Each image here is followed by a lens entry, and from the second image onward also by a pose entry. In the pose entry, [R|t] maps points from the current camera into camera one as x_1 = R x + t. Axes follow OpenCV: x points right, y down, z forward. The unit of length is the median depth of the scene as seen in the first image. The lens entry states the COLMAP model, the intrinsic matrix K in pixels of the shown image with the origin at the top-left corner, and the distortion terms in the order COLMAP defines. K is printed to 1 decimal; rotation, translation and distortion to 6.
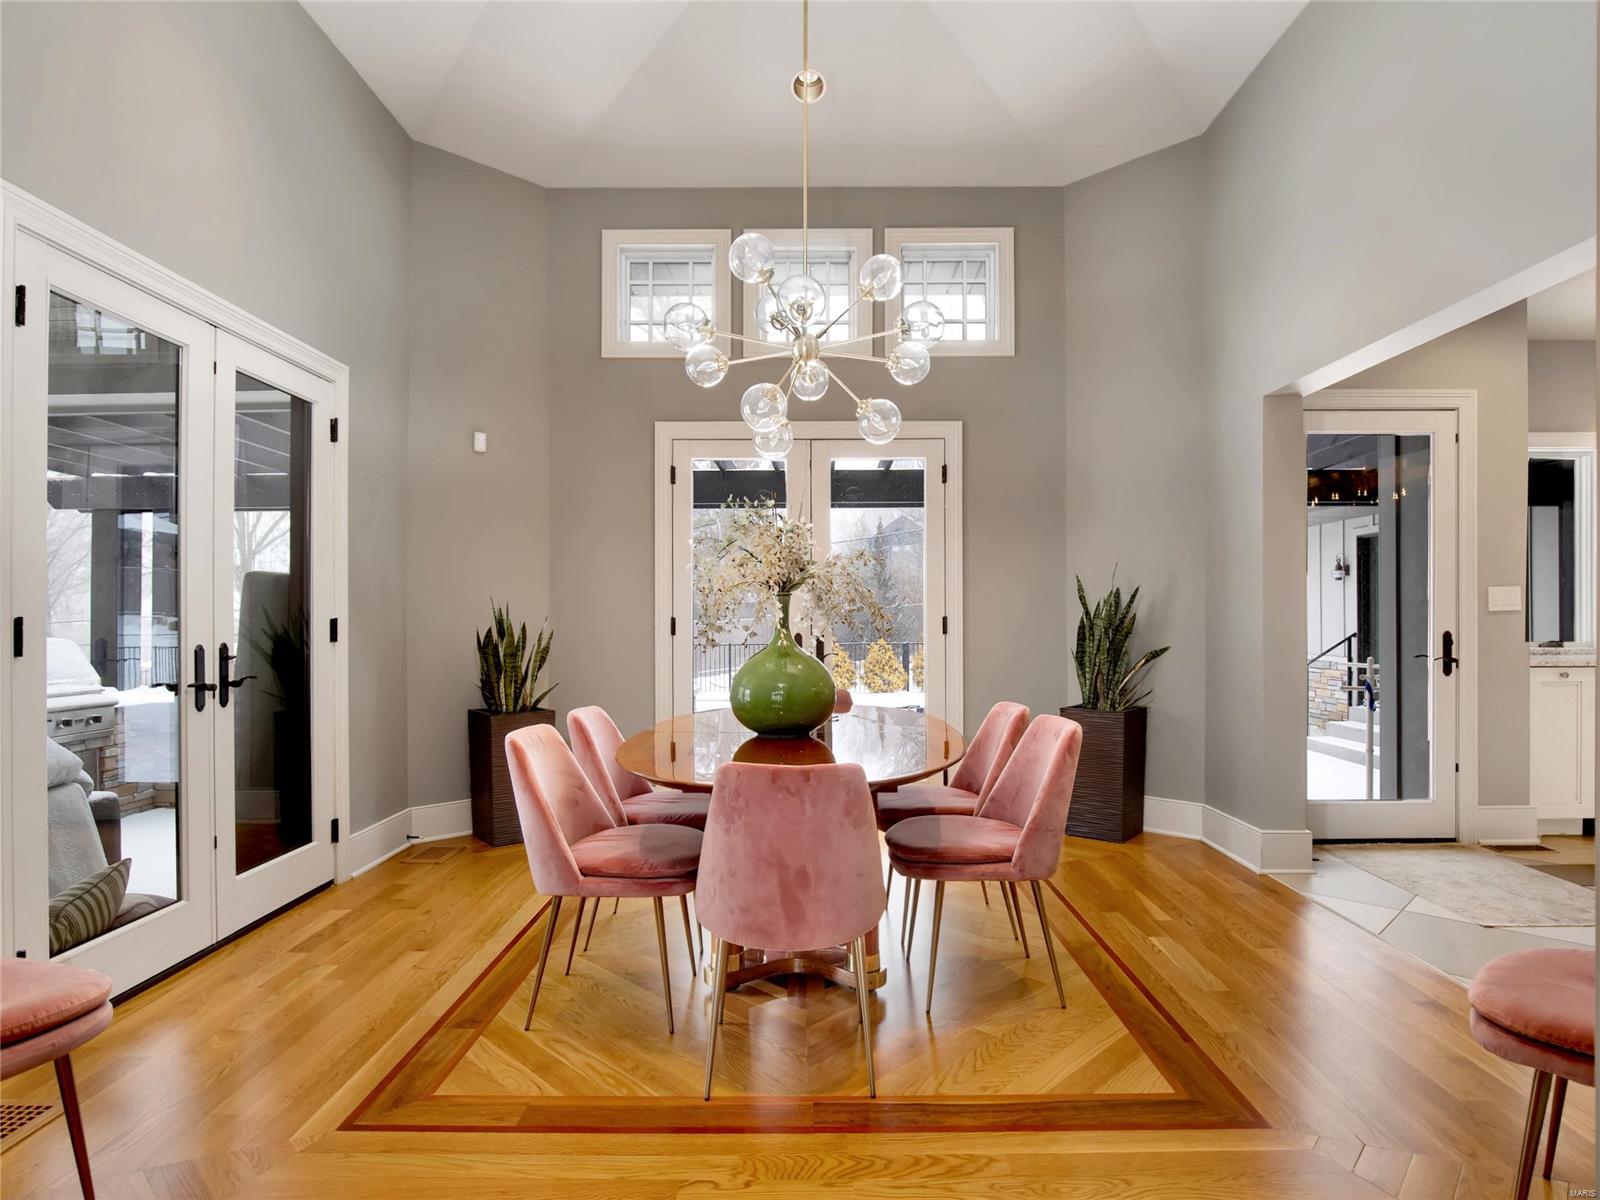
lens RADIAL K [[908.8, 0, 809.8], [0, 908.8, 613.6], [0, 0, 1]] dist [-0.024599, 0.001585]
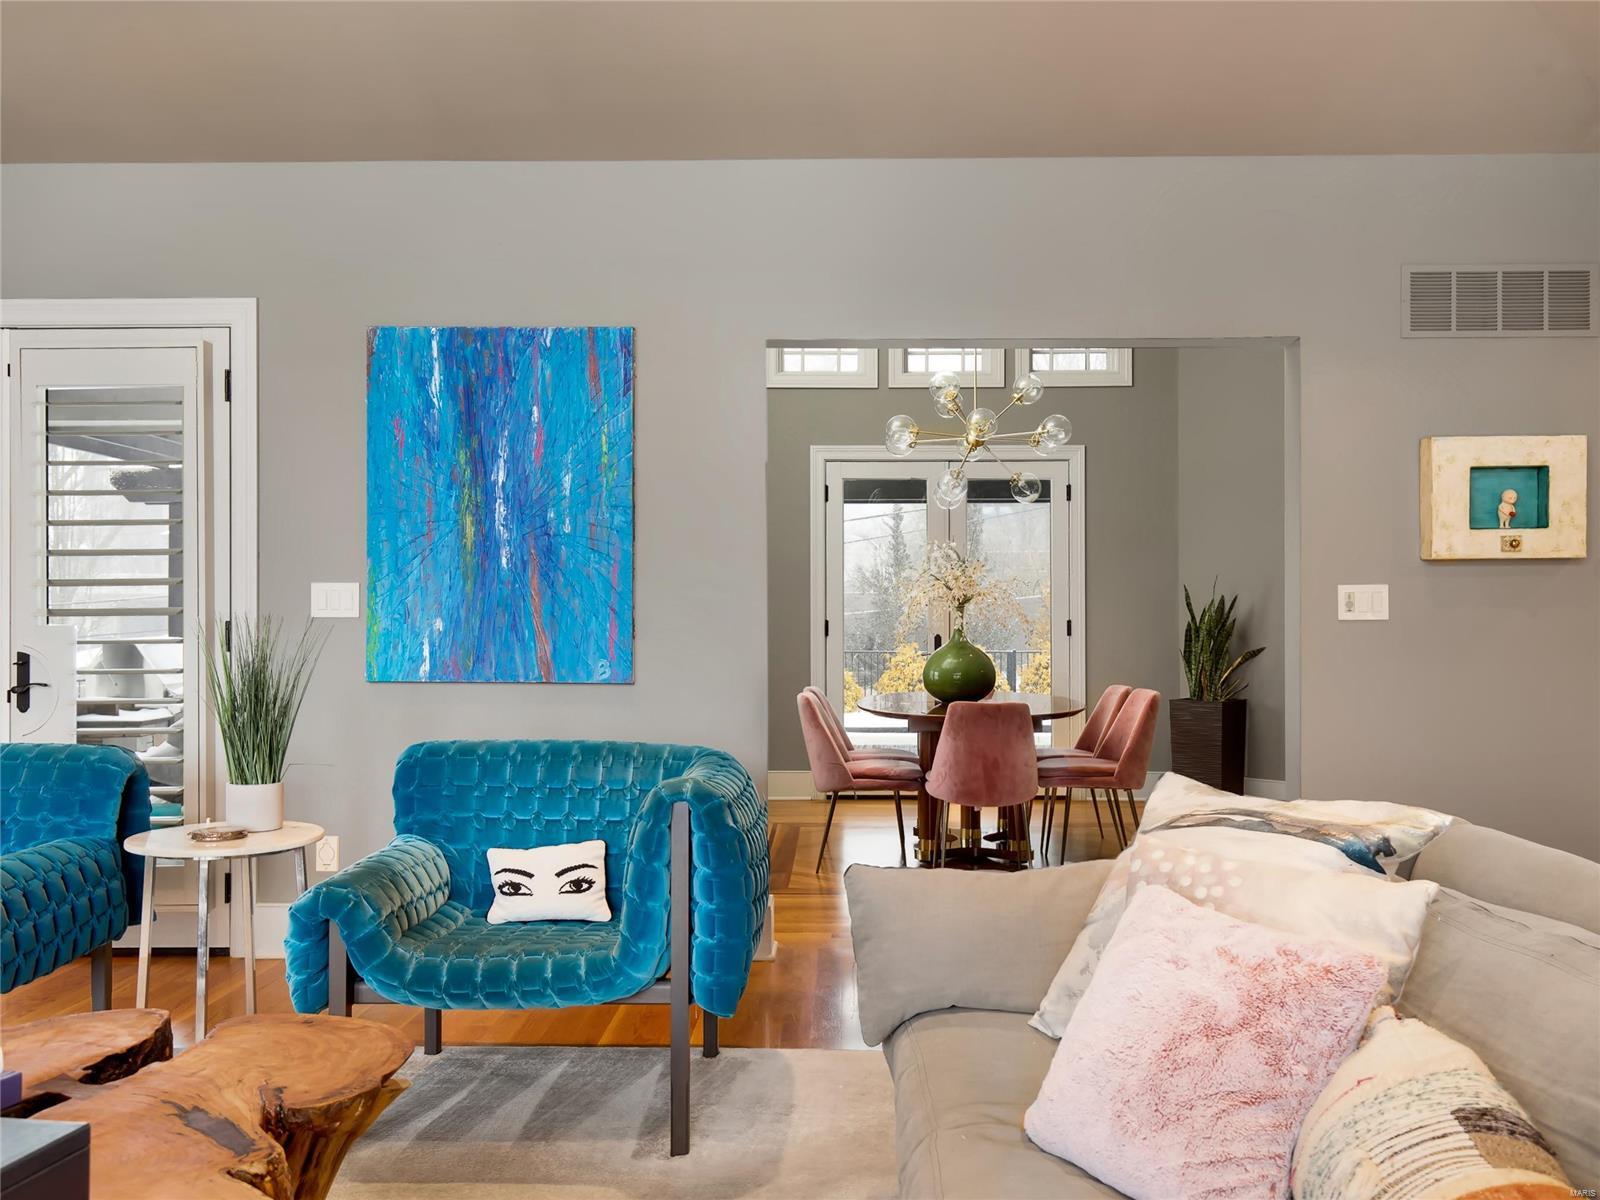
lens RADIAL K [[1399.4, 0, 805.7], [0, 1399.4, 605.6], [0, 0, 1]] dist [-0.003811, -0.000181]
pose [[0.999419, 0.000870, -0.034073, -0.128353], [-0.000941, 0.999997, -0.002061, -0.012029], [0.034071, 0.002092, 0.999417, -0.804881]]
